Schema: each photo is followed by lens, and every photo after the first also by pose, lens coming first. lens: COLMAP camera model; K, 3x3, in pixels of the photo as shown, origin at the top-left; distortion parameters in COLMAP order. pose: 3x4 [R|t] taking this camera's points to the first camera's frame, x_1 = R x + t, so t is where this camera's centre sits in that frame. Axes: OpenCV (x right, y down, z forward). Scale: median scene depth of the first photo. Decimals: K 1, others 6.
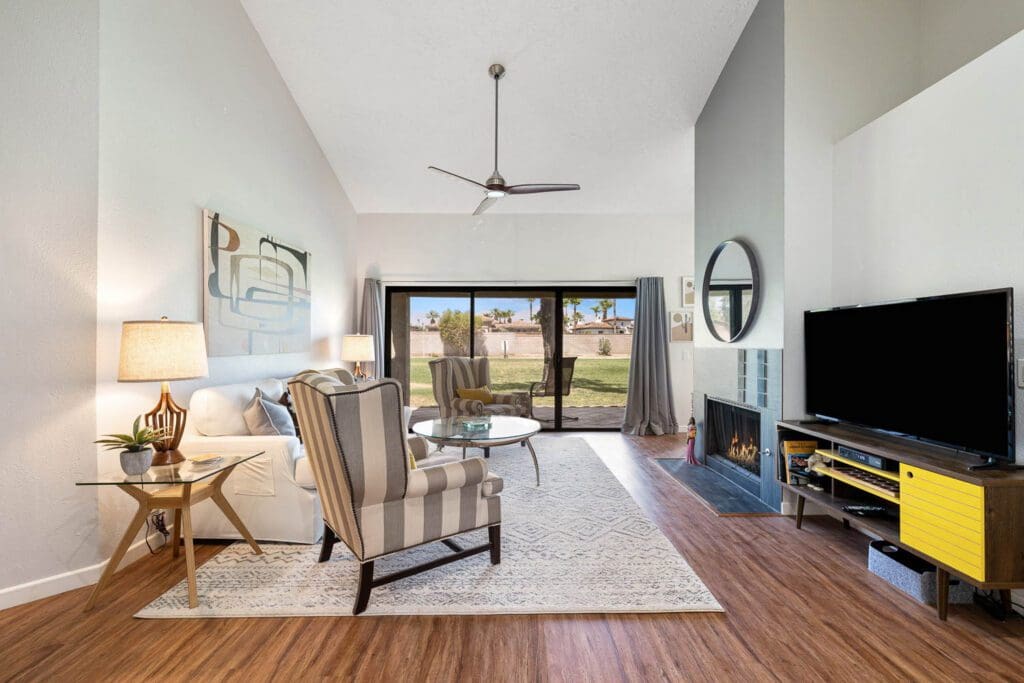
lens RADIAL K [[434.5, 0, 516.0], [0, 434.5, 344.5], [0, 0, 1]] dist [0.004874, -0.000133]
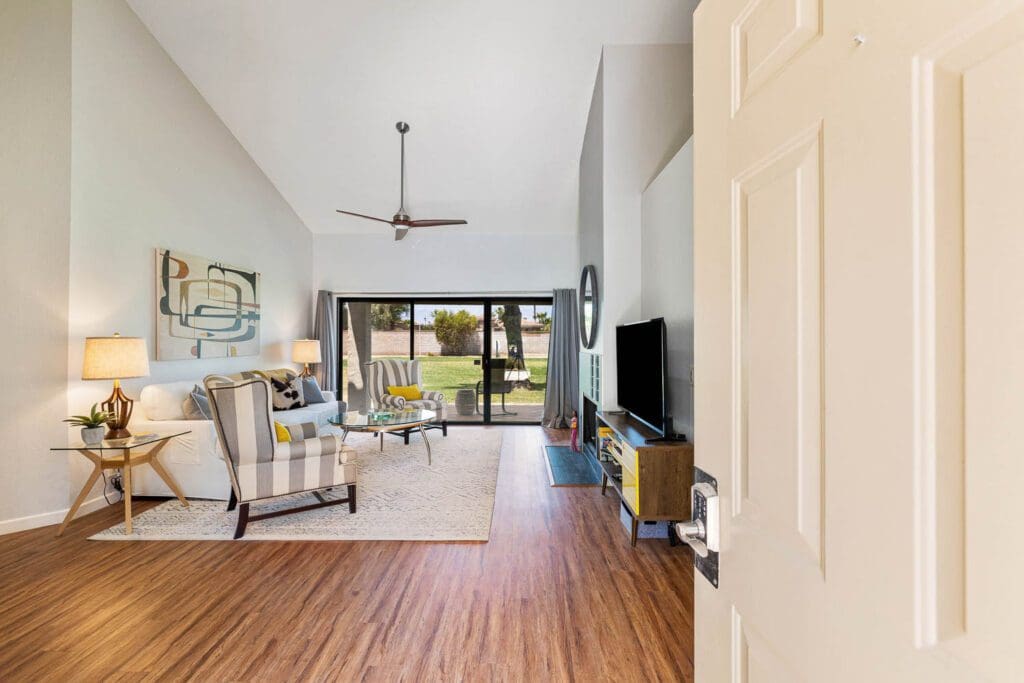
lens RADIAL K [[434.5, 0, 507.1], [0, 434.5, 341.4], [0, 0, 1]] dist [0.004874, -0.000133]
pose [[0.999666, 0.001042, -0.025818, 0.474120], [-0.001179, 0.999985, -0.005319, -0.030983], [0.025812, 0.005347, 0.999653, -0.360862]]
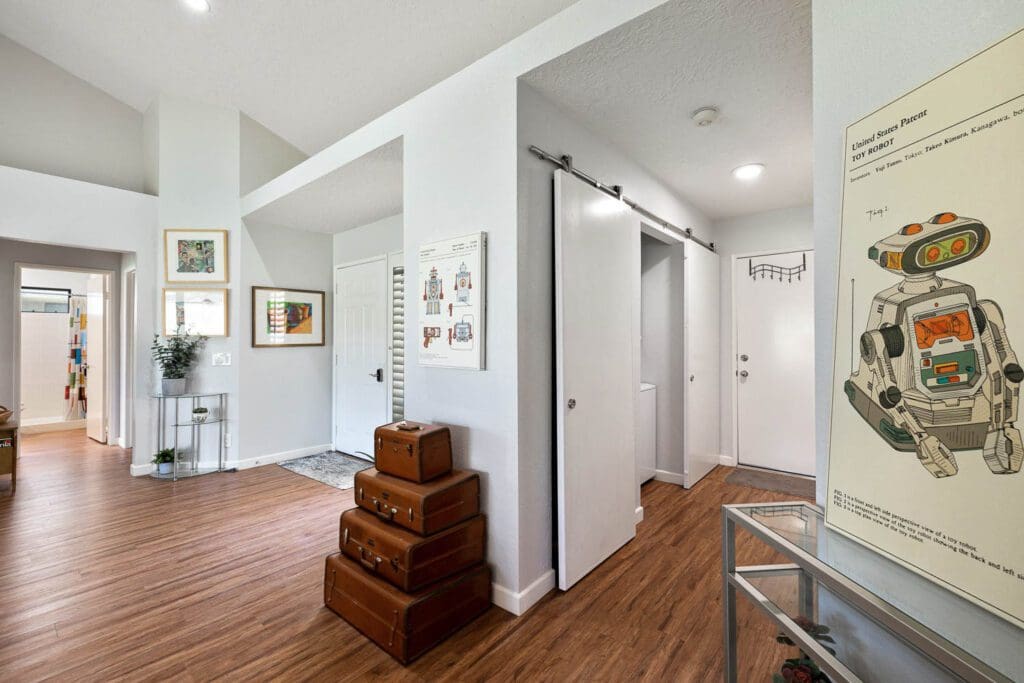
lens RADIAL K [[434.5, 0, 511.2], [0, 434.5, 339.7], [0, 0, 1]] dist [0.004874, -0.000133]
pose [[-0.766734, 0.003722, 0.641954, -1.246669], [0.000747, 0.999988, -0.004905, -0.005701], [-0.641965, -0.003281, -0.766727, 0.725364]]
